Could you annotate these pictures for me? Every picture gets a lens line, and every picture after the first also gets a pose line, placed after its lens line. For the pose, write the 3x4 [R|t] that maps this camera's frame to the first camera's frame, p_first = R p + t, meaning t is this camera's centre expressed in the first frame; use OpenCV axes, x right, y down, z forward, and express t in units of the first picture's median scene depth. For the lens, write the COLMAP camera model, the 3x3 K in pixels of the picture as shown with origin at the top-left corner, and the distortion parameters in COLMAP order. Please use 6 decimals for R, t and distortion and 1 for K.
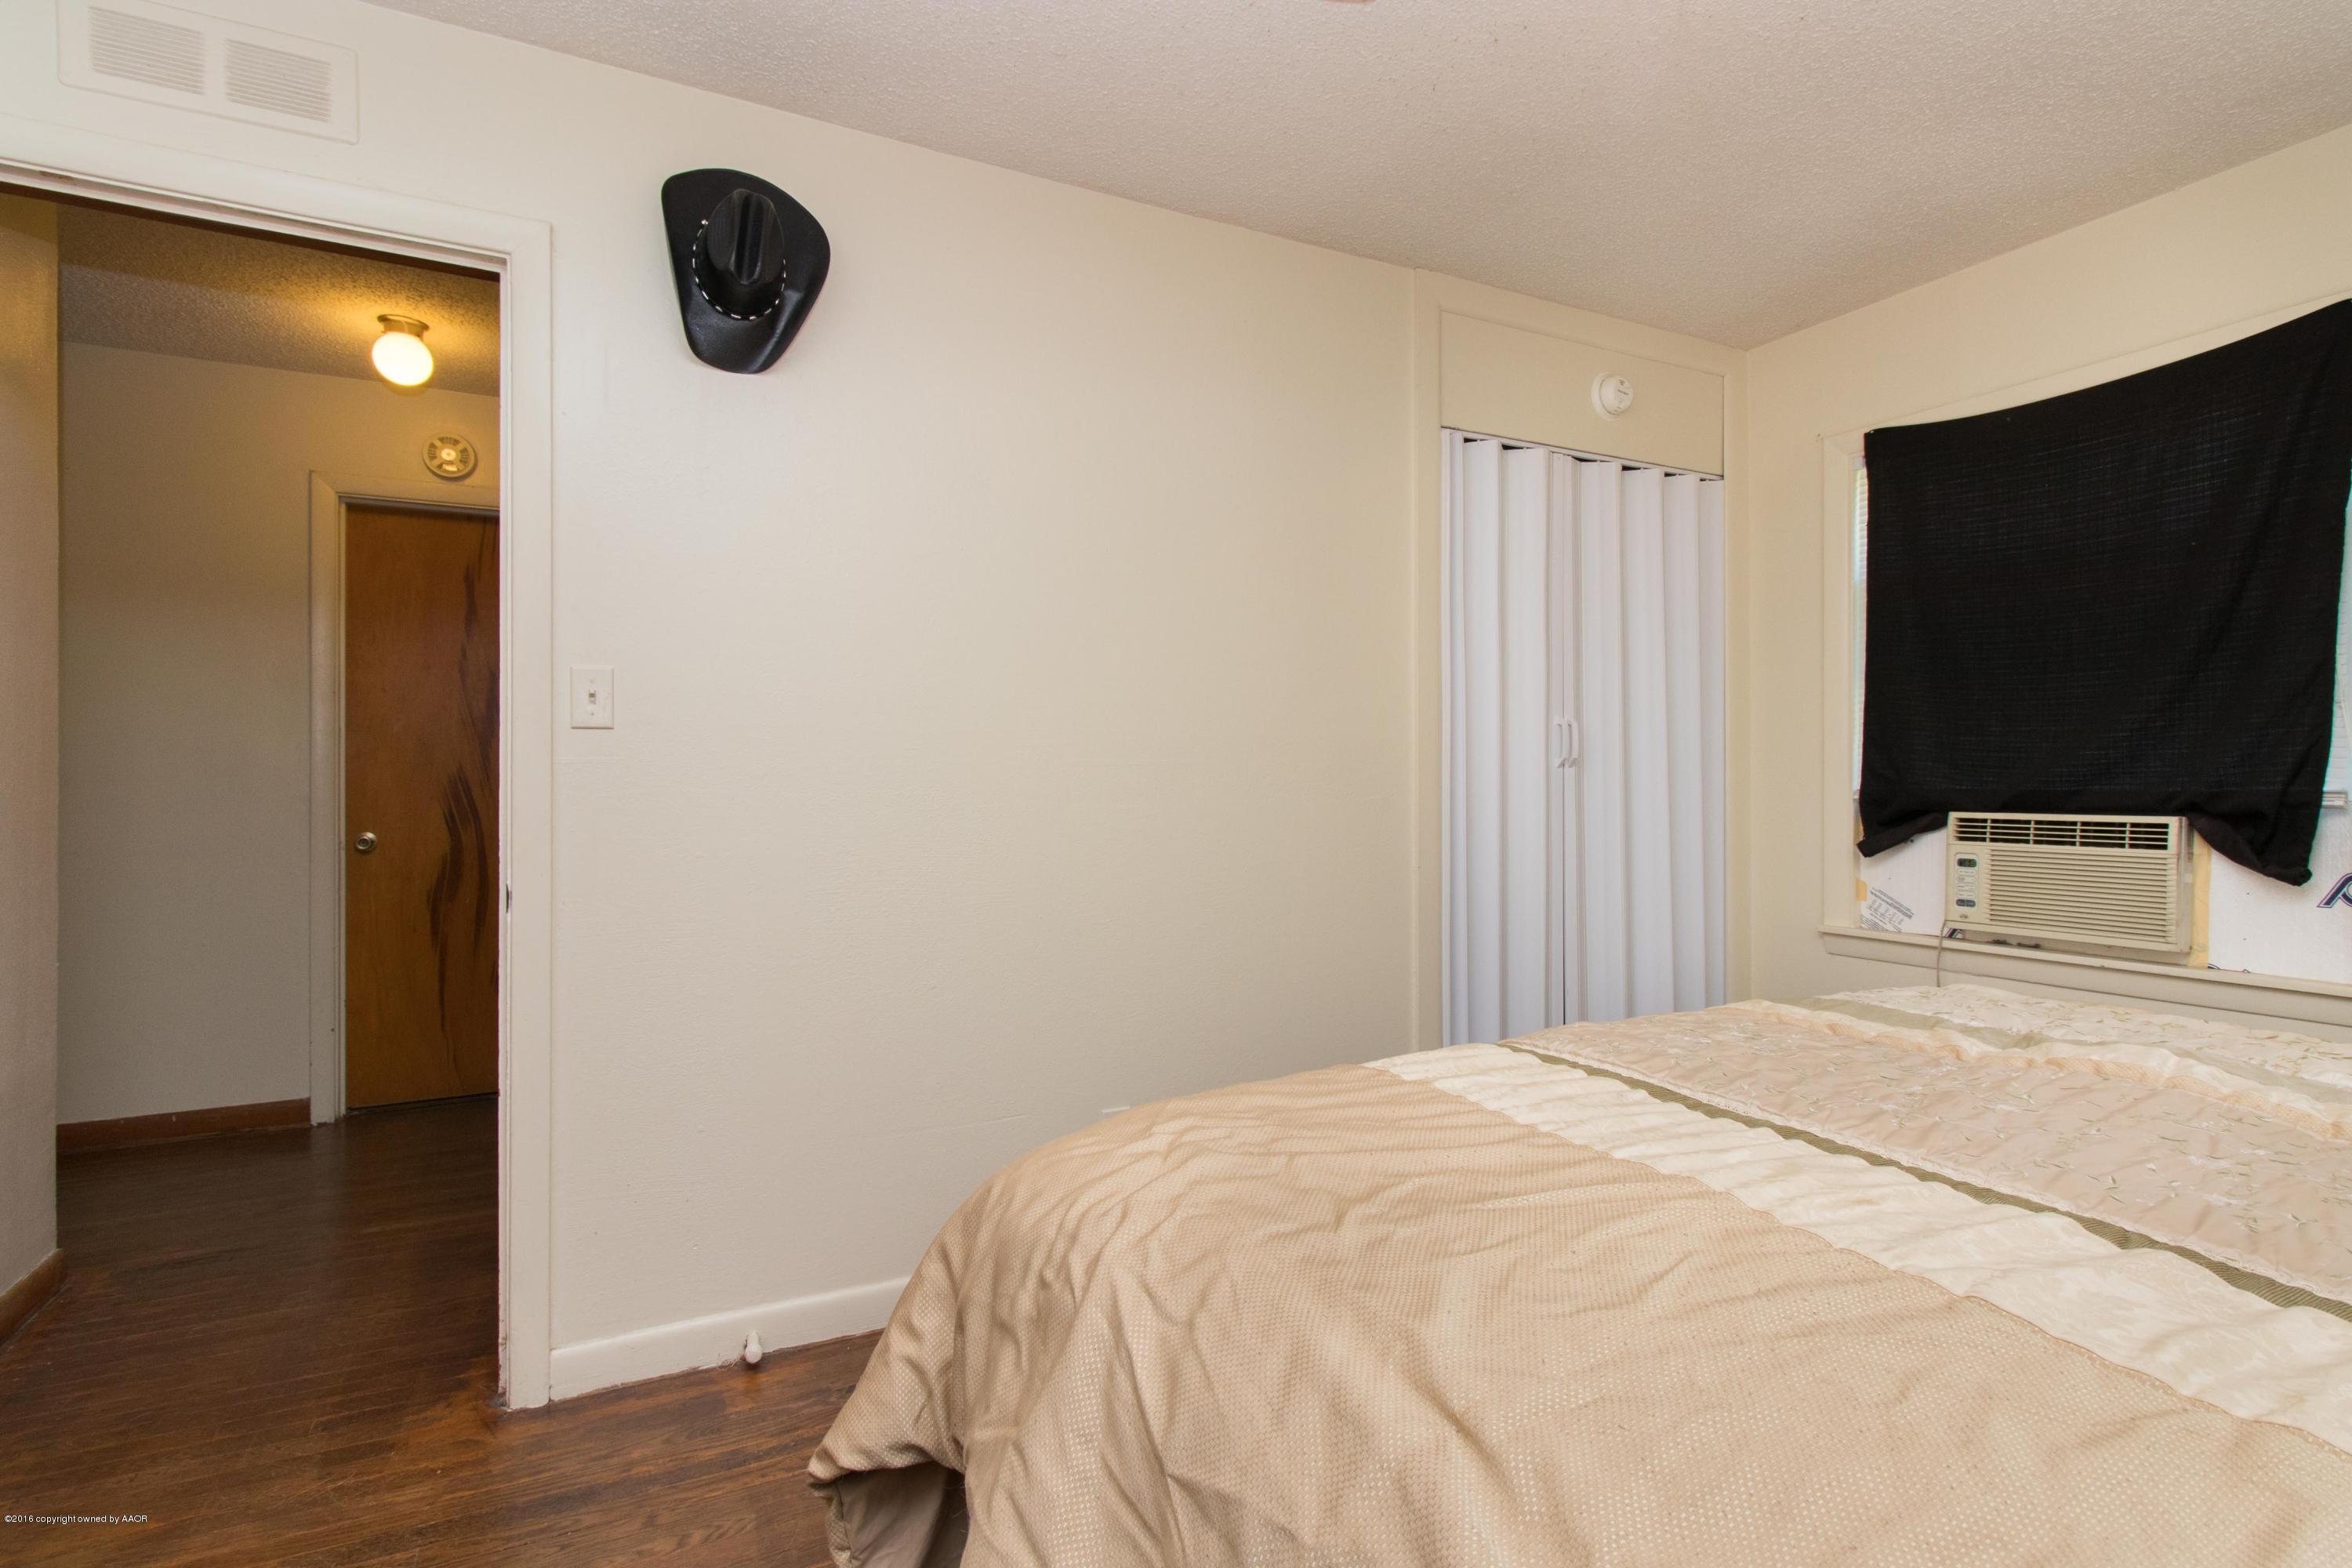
lens RADIAL K [[1168.6, 0, 1168.2], [0, 1168.6, 770.5], [0, 0, 1]] dist [0.001153, 0.000862]
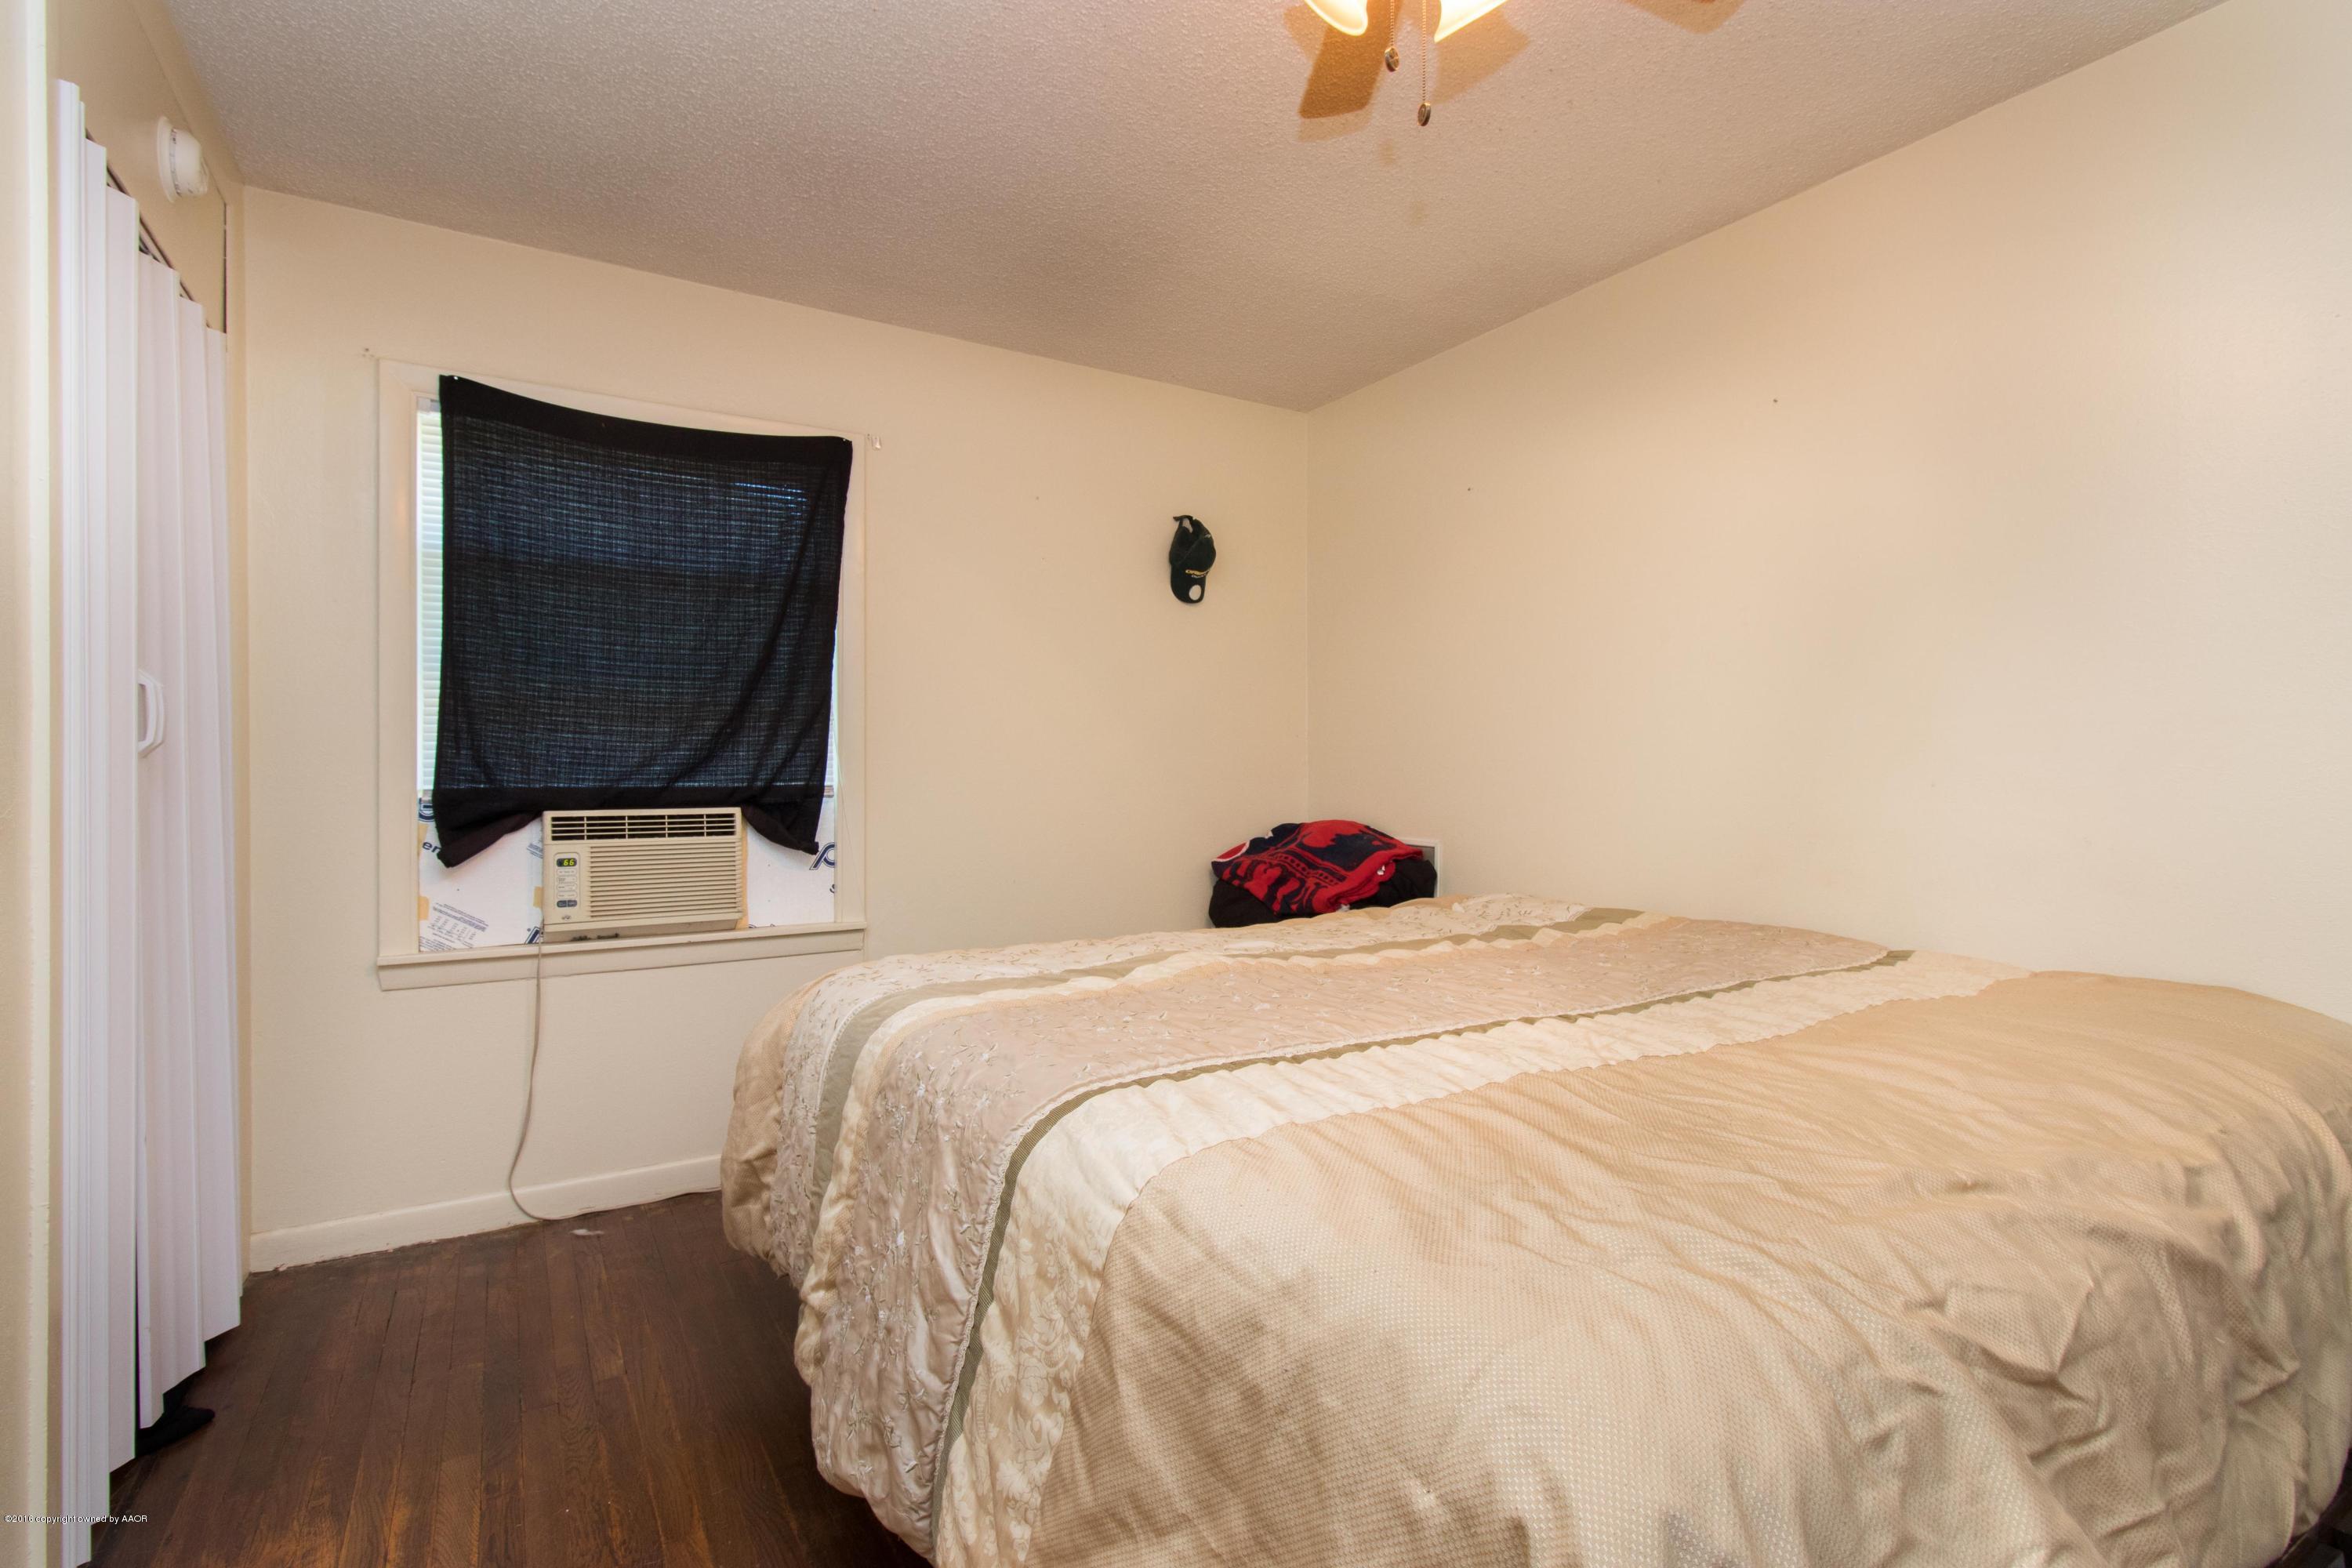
lens RADIAL K [[1168.6, 0, 1168.2], [0, 1168.6, 770.5], [0, 0, 1]] dist [0.001153, 0.000862]
pose [[-0.124170, -0.000850, 0.992261, -0.352383], [-0.009150, 0.999958, -0.000289, -0.002217], [-0.992219, -0.009115, -0.124172, 0.630201]]
